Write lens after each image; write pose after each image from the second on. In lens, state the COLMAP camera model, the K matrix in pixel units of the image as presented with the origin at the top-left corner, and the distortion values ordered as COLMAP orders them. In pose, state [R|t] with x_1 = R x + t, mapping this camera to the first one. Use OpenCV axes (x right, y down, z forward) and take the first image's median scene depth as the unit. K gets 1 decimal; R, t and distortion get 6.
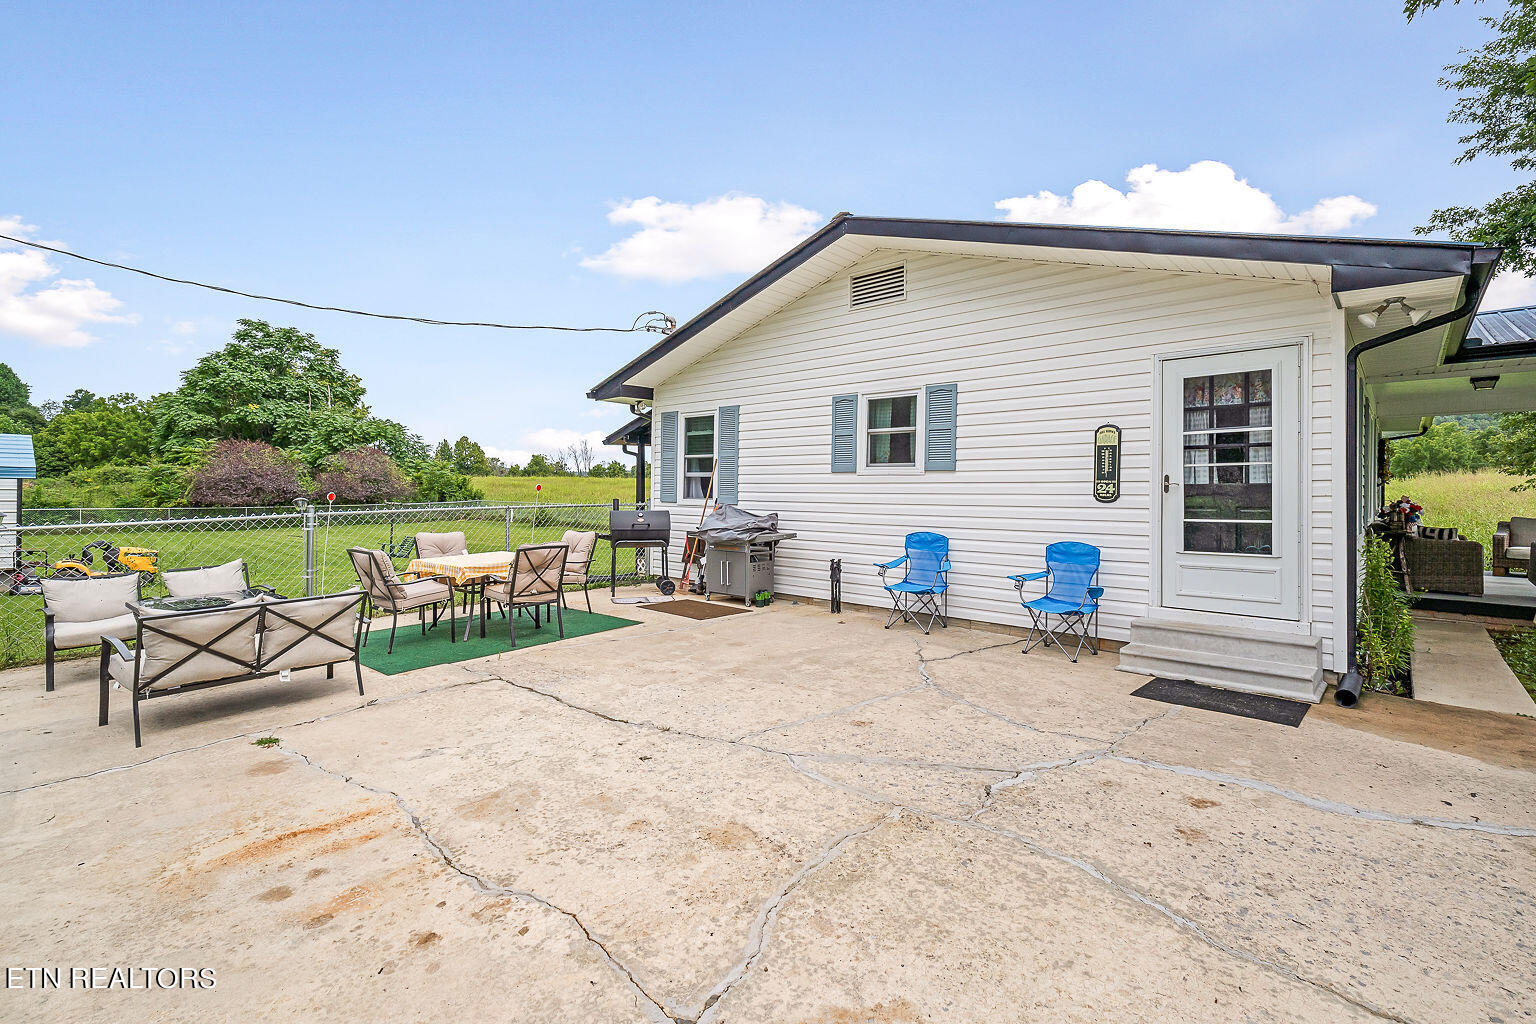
lens RADIAL K [[683.9, 0, 766.1], [0, 683.9, 489.7], [0, 0, 1]] dist [-0.006356, -0.000761]
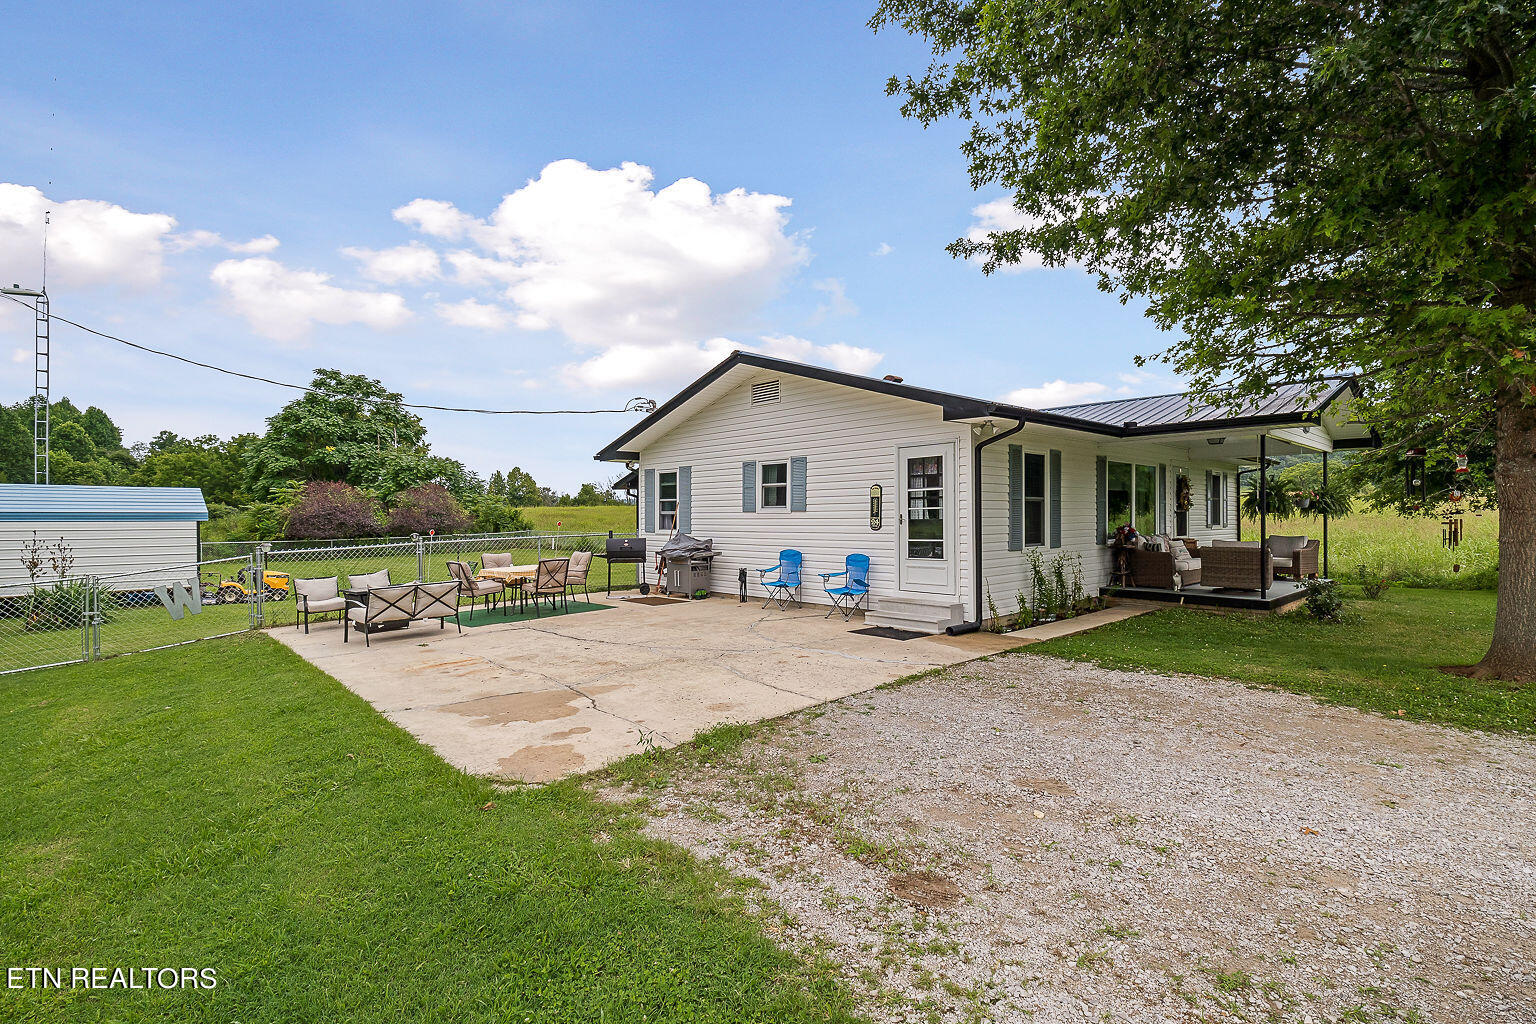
lens RADIAL K [[707.0, 0, 762.3], [0, 707.0, 515.0], [0, 0, 1]] dist [-0.002287, -0.000231]
pose [[0.996473, -0.015339, -0.082503, 0.280512], [0.015313, 0.999882, -0.000949, -0.016658], [0.082507, -0.000317, 0.996590, -0.597392]]
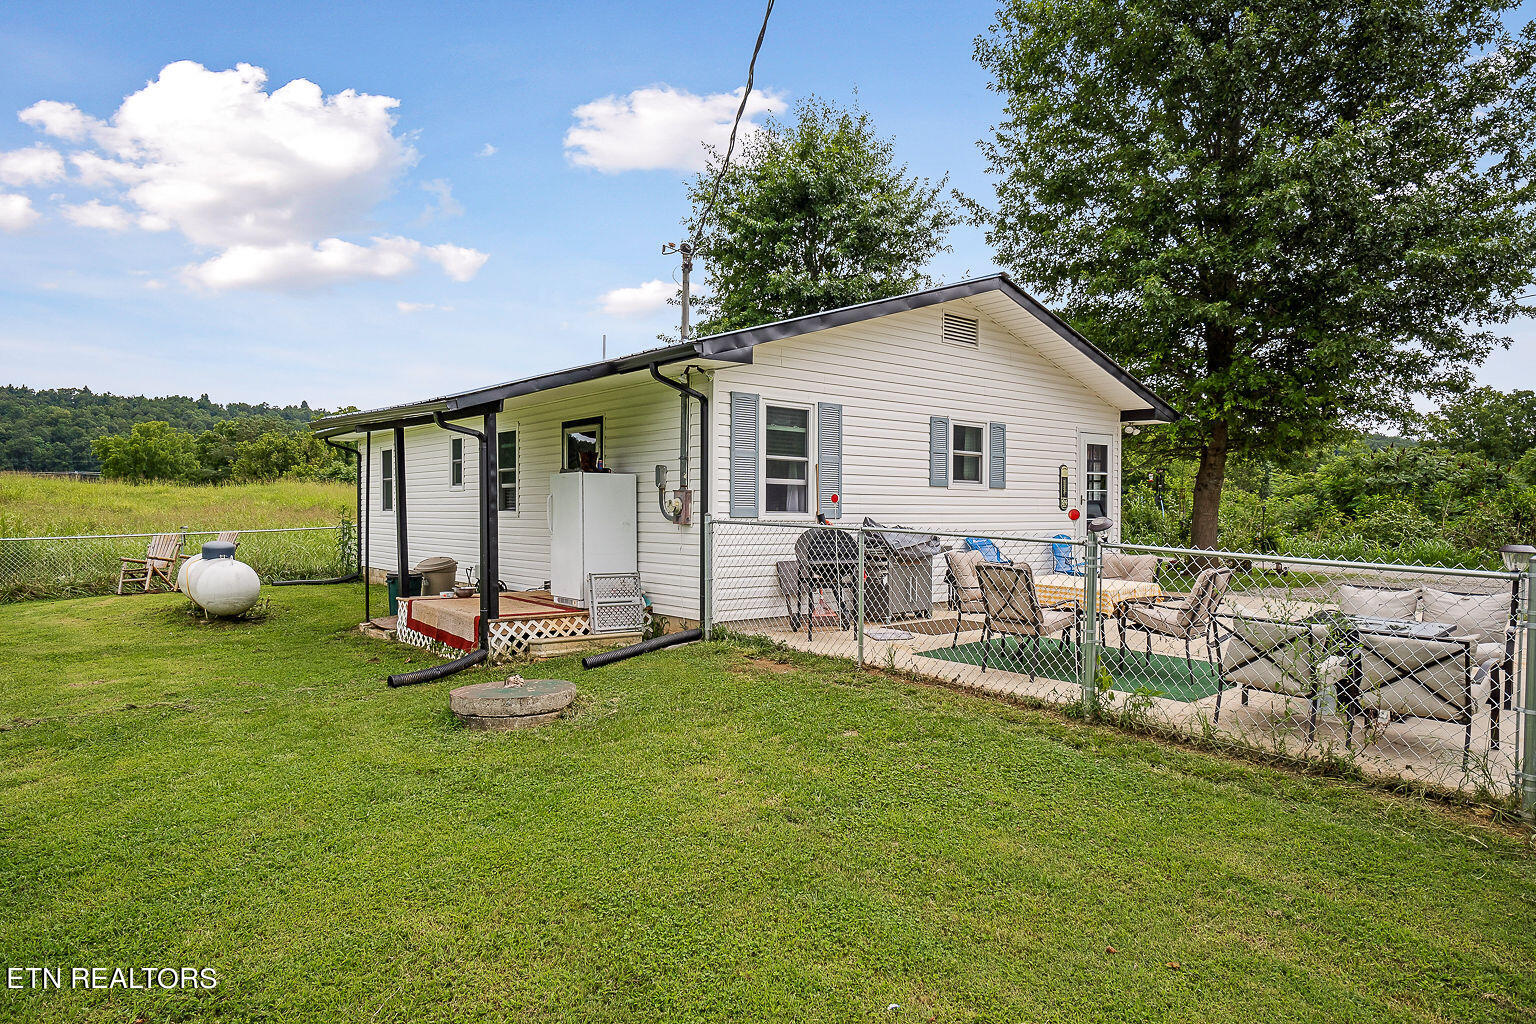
lens RADIAL K [[899.8, 0, 770.5], [0, 899.8, 515.3], [0, 0, 1]] dist [-0.001434, -0.000088]
pose [[0.125548, -0.015051, 0.991973, -1.404241], [-0.006358, 0.999852, 0.015976, -0.000480], [-0.992067, -0.008313, 0.125433, 1.115782]]
